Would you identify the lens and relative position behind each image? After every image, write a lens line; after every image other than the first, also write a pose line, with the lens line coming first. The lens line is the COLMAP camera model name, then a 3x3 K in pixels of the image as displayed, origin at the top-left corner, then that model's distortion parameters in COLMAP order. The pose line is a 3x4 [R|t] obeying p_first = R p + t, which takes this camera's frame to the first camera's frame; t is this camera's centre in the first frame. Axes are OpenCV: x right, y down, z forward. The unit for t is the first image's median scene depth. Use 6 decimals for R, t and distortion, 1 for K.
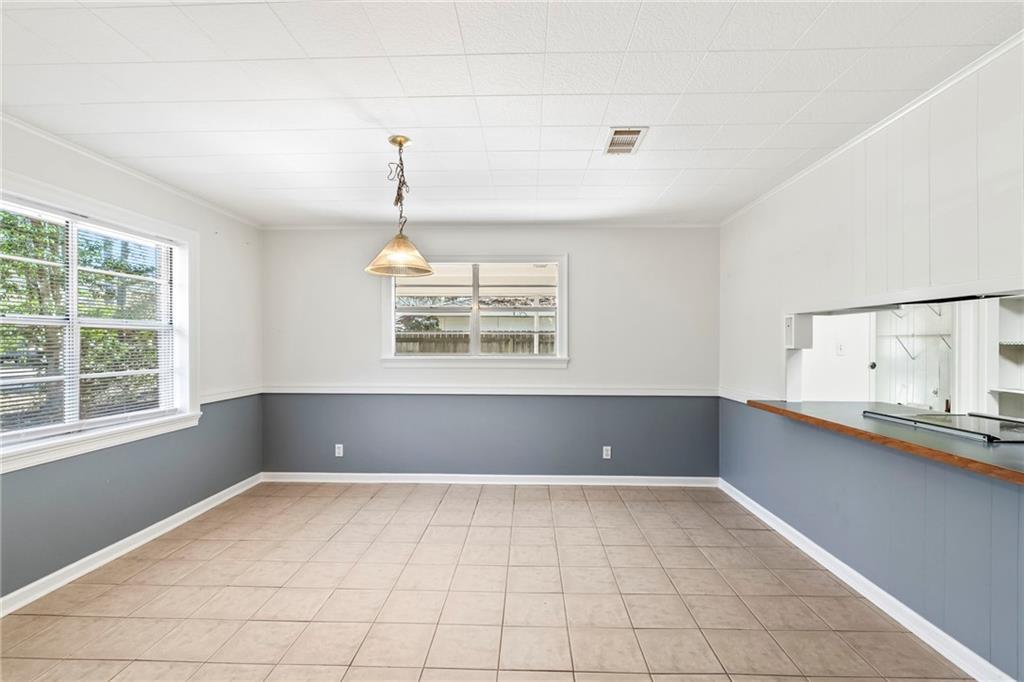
lens RADIAL K [[480.4, 0, 531.0], [0, 480.4, 343.0], [0, 0, 1]] dist [-0.001320, -0.000271]
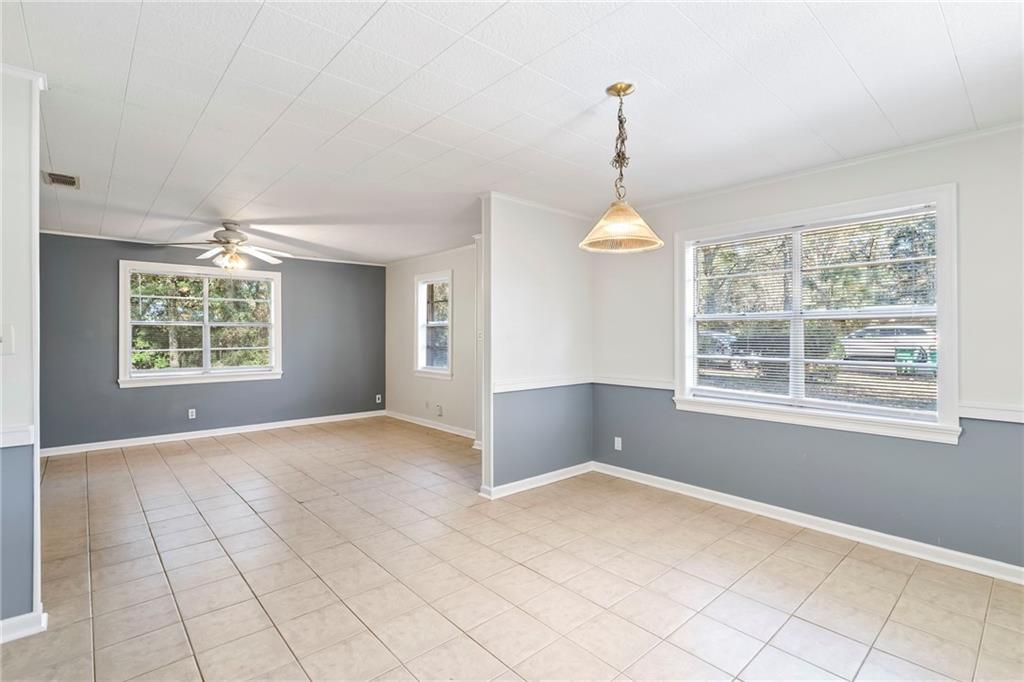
lens RADIAL K [[480.4, 0, 531.0], [0, 480.4, 343.0], [0, 0, 1]] dist [-0.001320, -0.000271]
pose [[-0.730371, 0.016211, -0.682858, 0.370681], [0.004095, 0.999804, 0.019355, 0.000496], [0.683038, 0.011340, -0.730295, 1.456709]]
